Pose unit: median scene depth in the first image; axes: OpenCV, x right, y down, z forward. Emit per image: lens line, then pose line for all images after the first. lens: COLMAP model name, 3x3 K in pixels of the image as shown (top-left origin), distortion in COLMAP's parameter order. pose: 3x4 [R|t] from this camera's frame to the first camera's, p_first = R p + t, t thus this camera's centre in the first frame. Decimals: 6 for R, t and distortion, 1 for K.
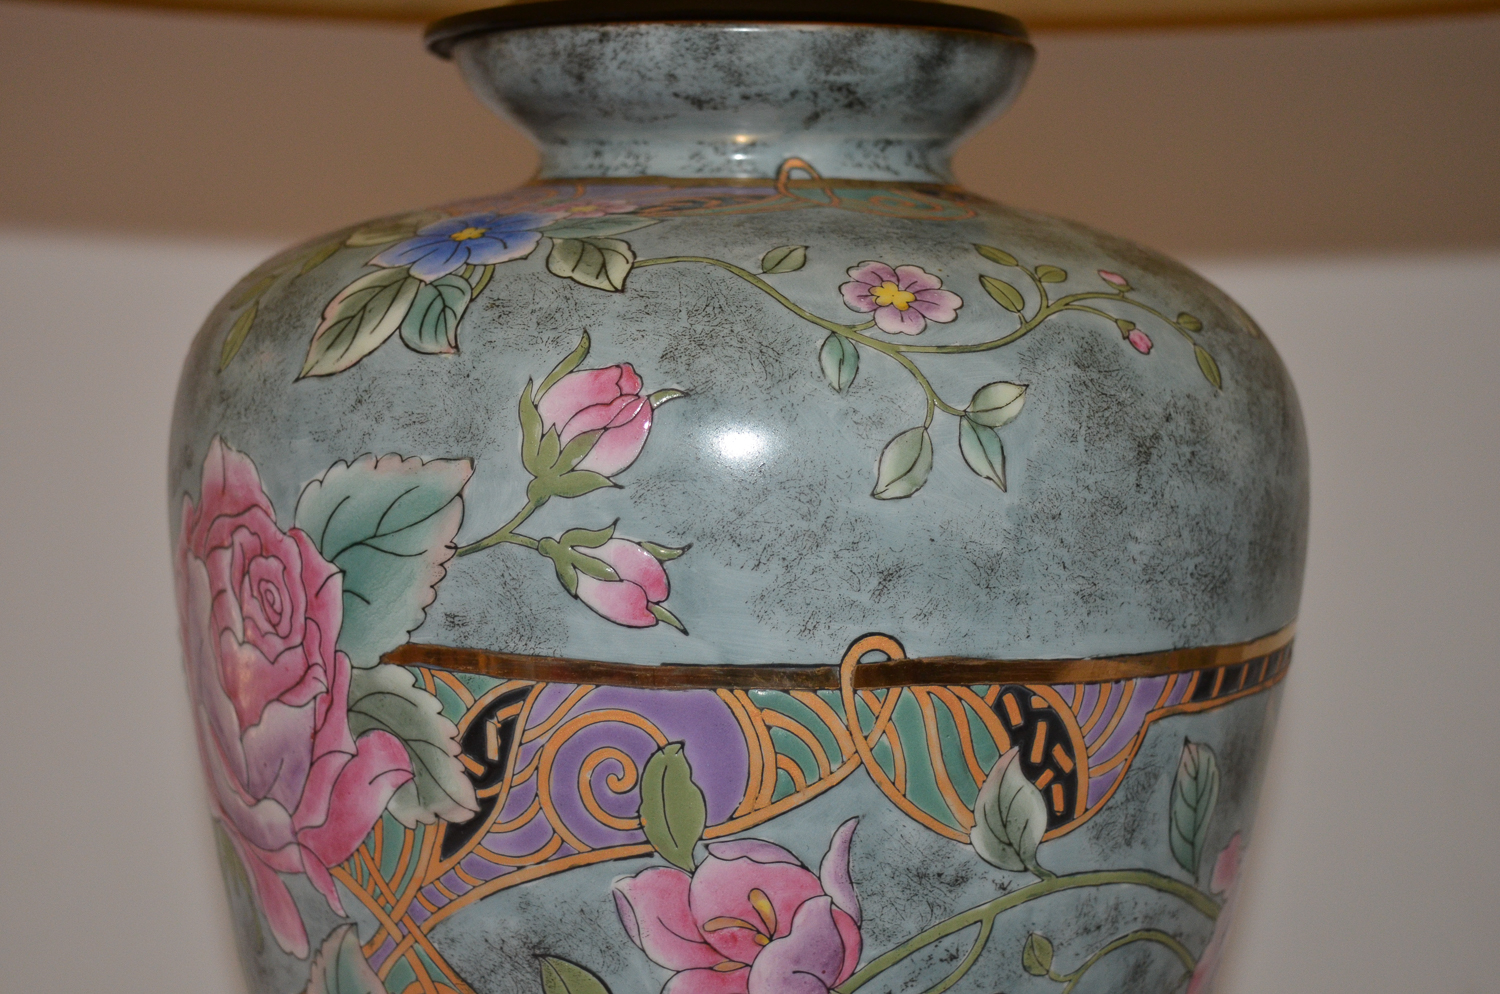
lens RADIAL K [[2480.5, 0, 746.0], [0, 2480.5, 503.2], [0, 0, 1]] dist [0.032494, 0.000000]
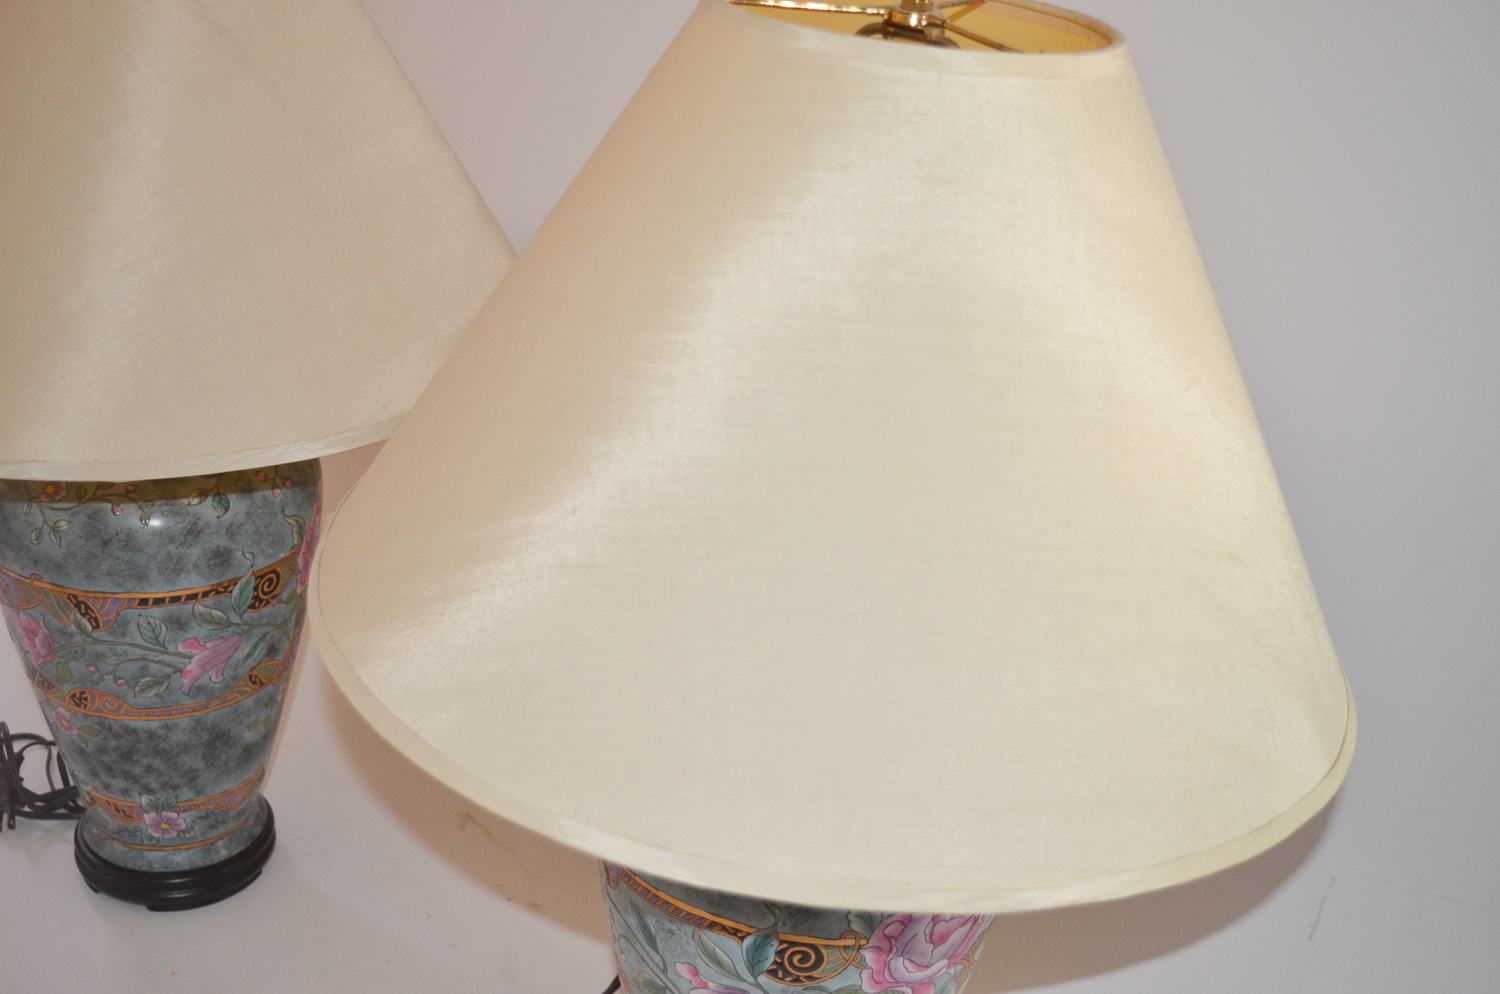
lens RADIAL K [[1760.8, 0, 749.2], [0, 1760.8, 511.6], [0, 0, 1]] dist [-0.069715, 0.000000]
pose [[0.834963, 0.260475, -0.484757, 2.210102], [-0.106187, 0.940592, 0.322508, -1.005412], [0.539964, -0.217807, 0.813018, -0.582489]]
